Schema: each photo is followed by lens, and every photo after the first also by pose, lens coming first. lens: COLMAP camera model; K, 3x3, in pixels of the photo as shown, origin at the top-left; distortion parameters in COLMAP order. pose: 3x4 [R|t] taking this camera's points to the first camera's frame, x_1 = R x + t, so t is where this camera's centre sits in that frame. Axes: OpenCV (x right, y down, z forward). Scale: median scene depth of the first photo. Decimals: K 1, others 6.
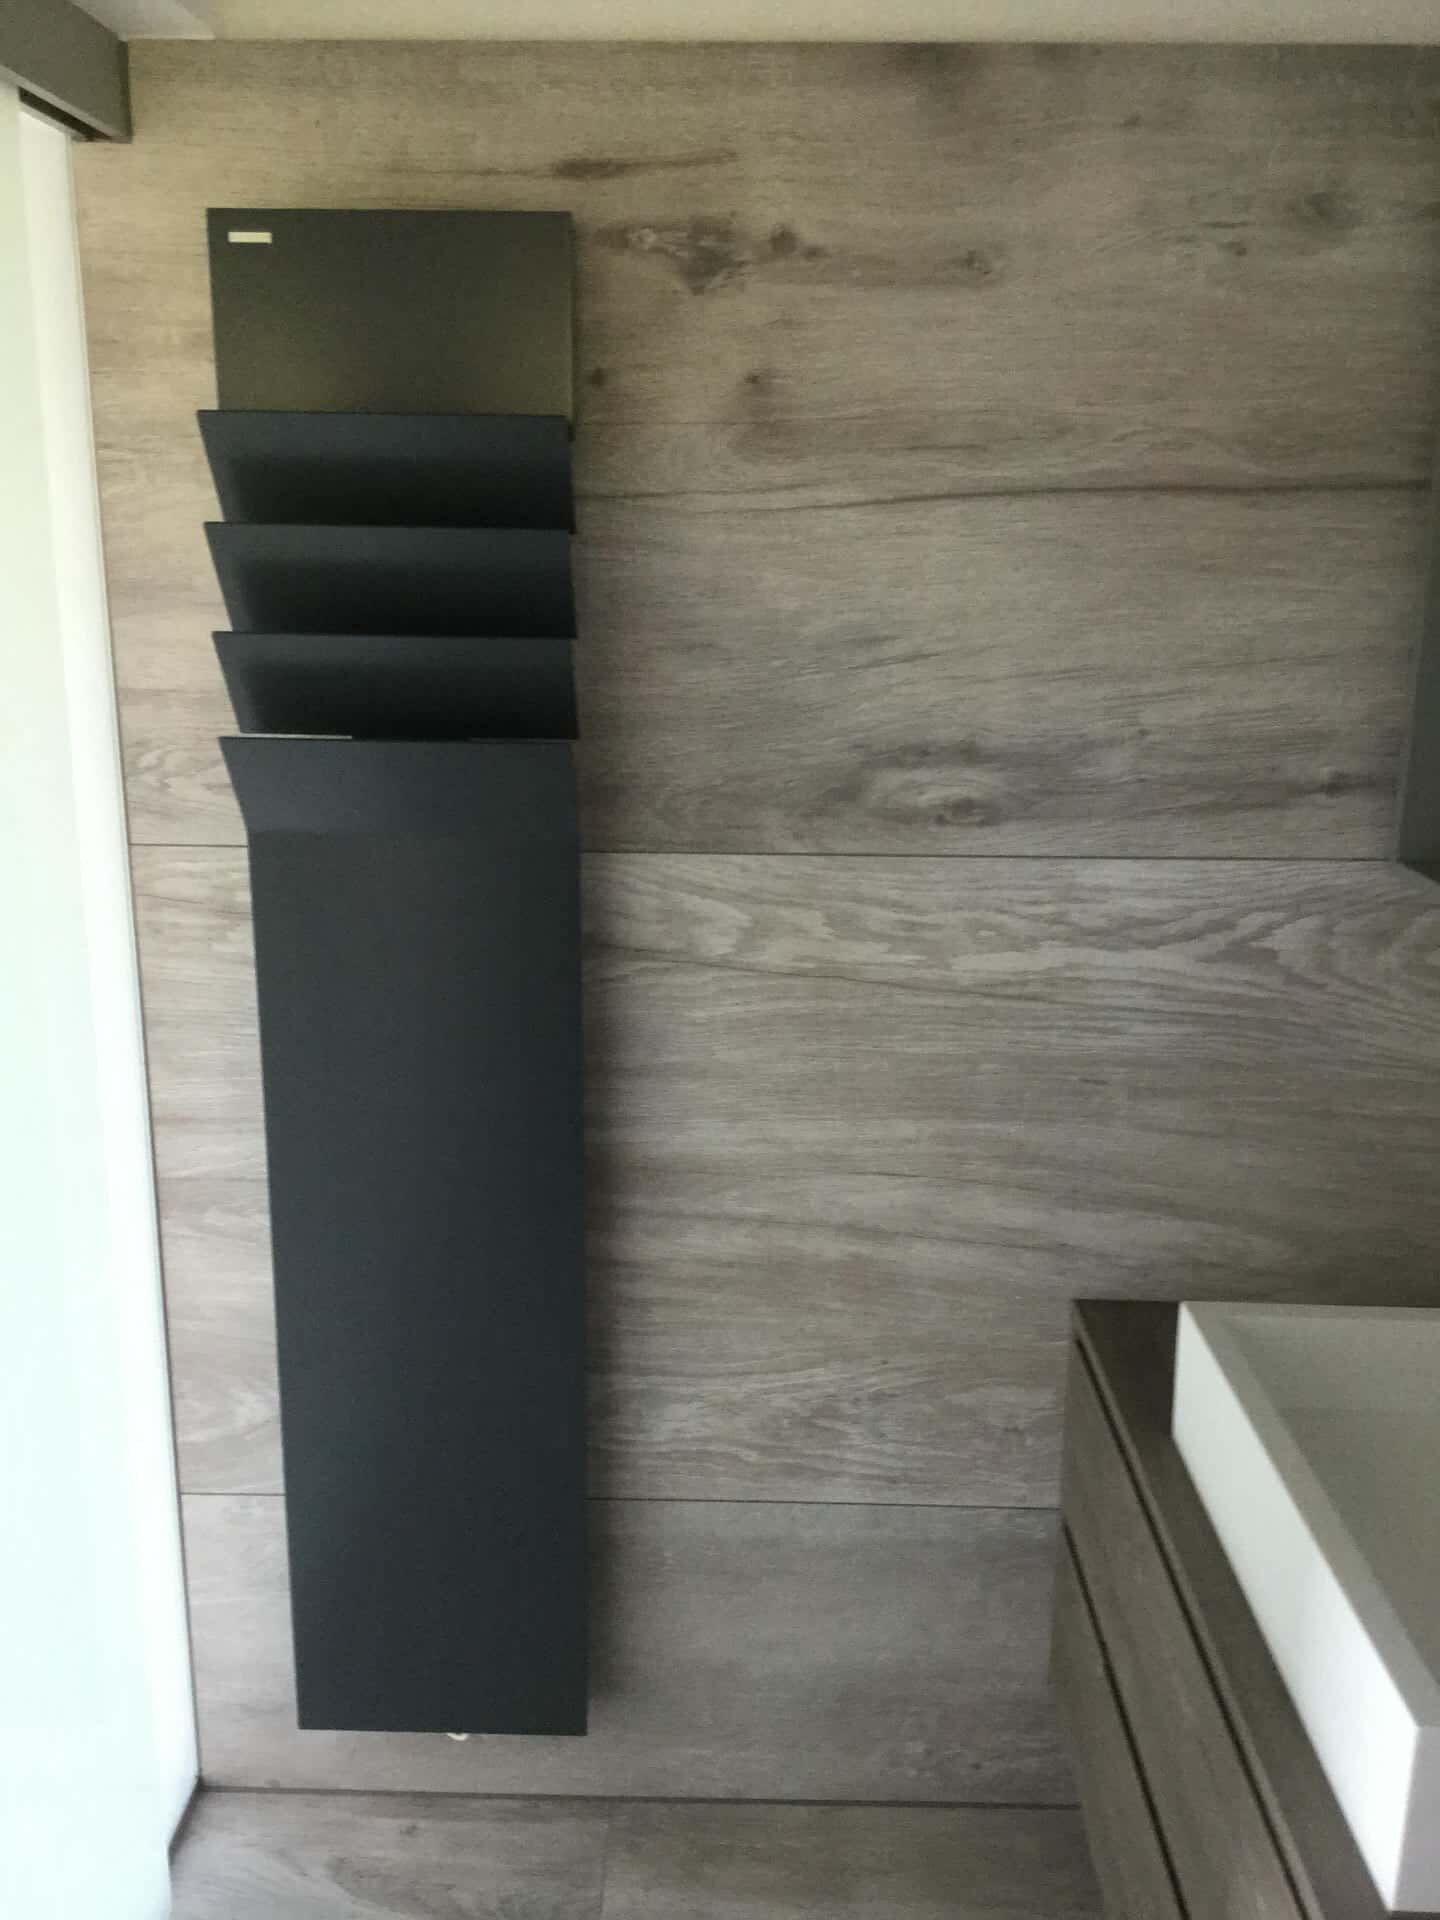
lens RADIAL K [[1796.9, 0, 718.2], [0, 1796.9, 957.2], [0, 0, 1]] dist [0.041321, 0.000000]
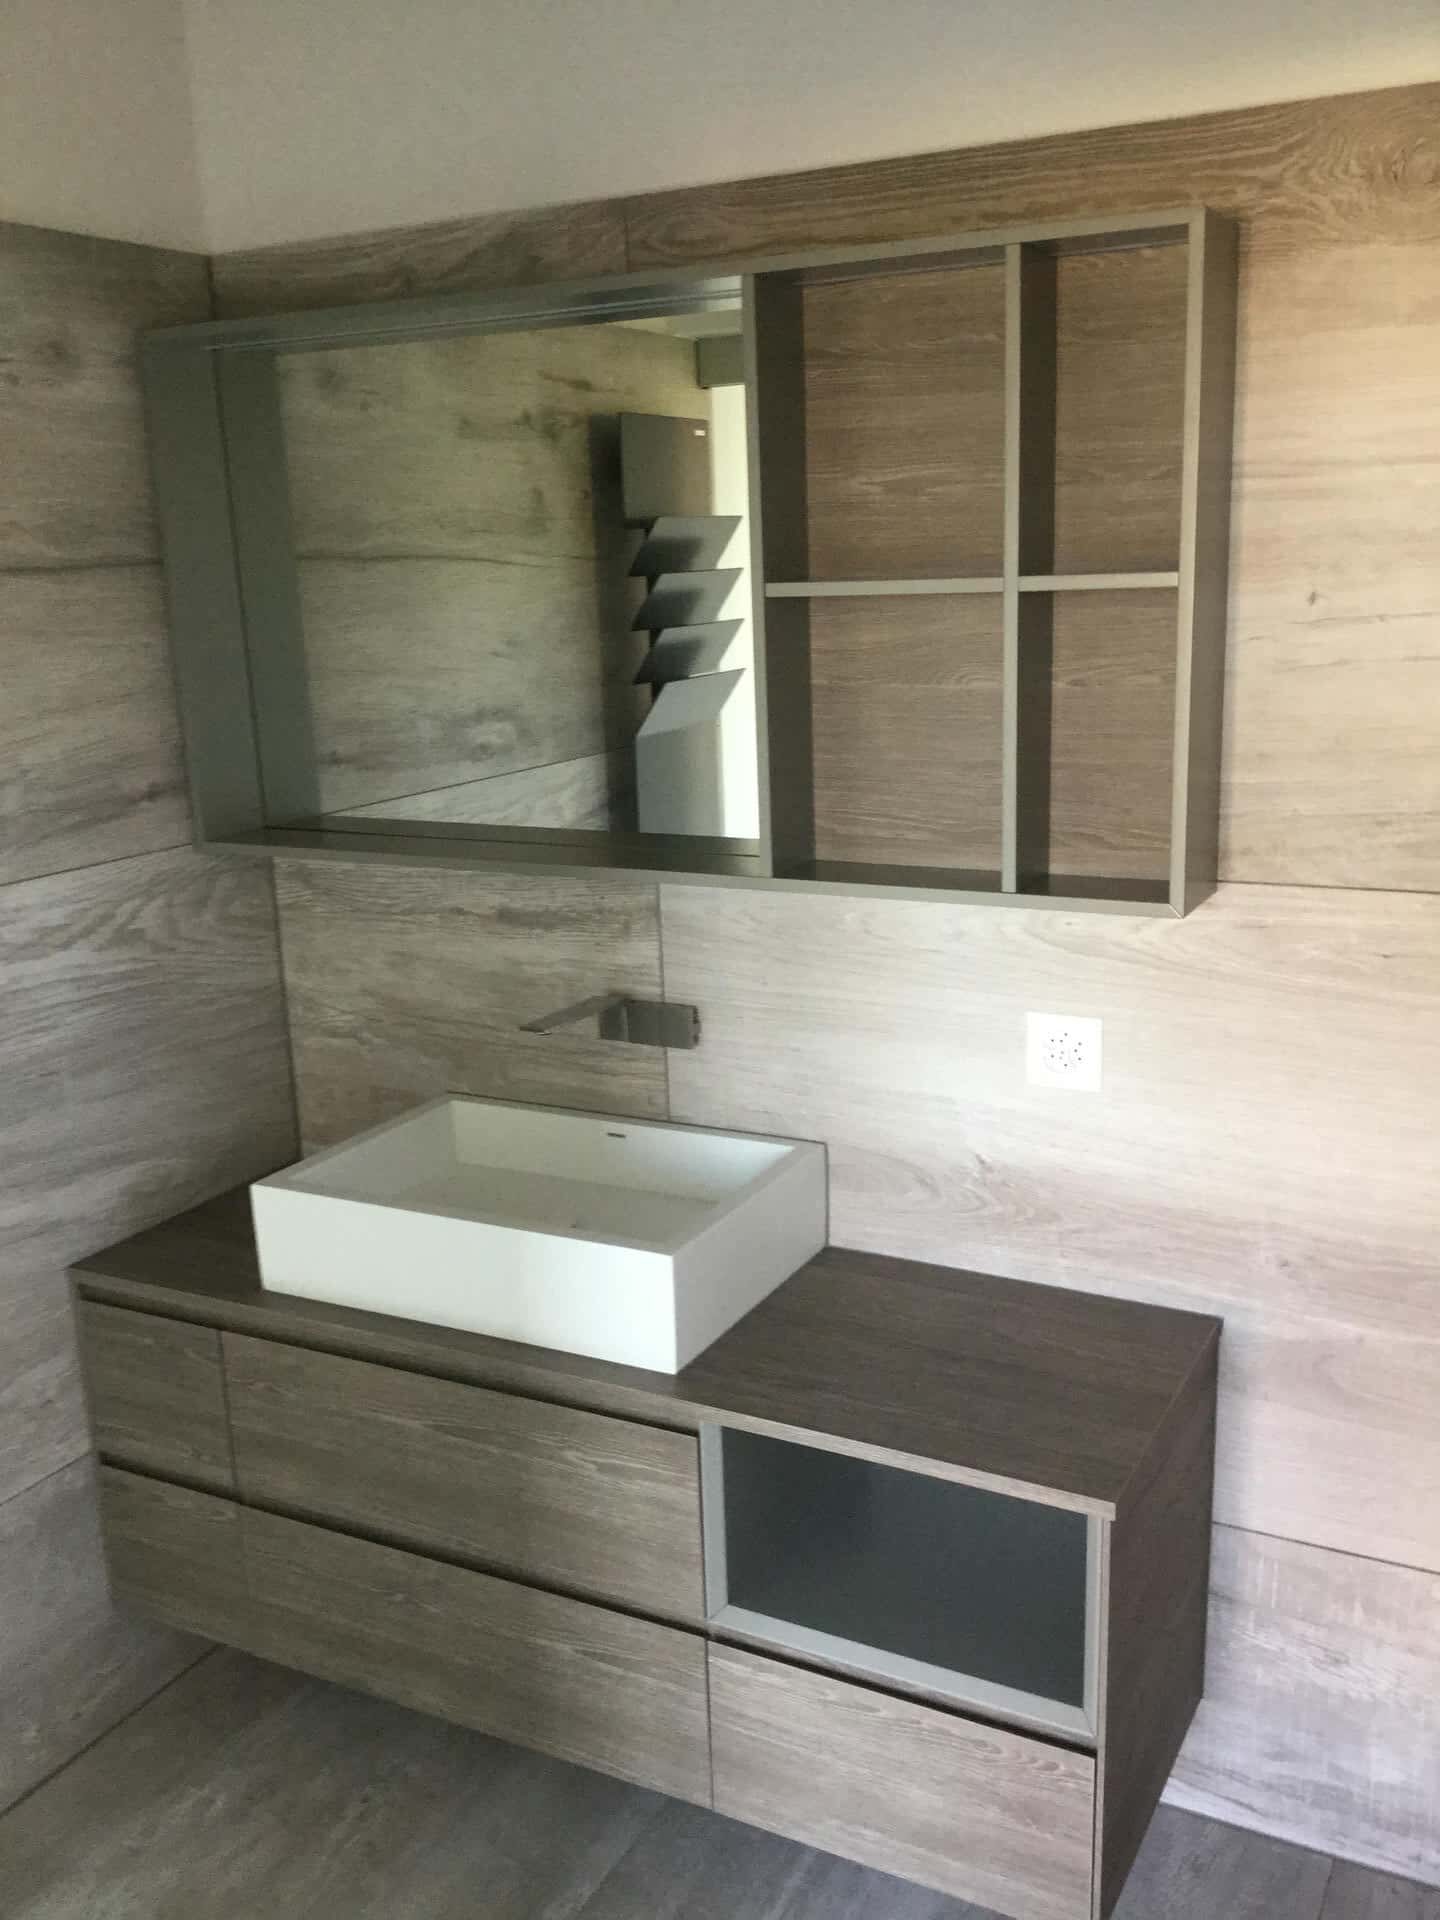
lens RADIAL K [[1747.4, 0, 720.5], [0, 1747.4, 962.3], [0, 0, 1]] dist [0.071043, -0.114122]
pose [[0.444297, -0.229217, 0.866060, -0.583006], [0.271775, 0.955644, 0.113503, -0.011270], [-0.853662, 0.184945, 0.486885, 0.060178]]
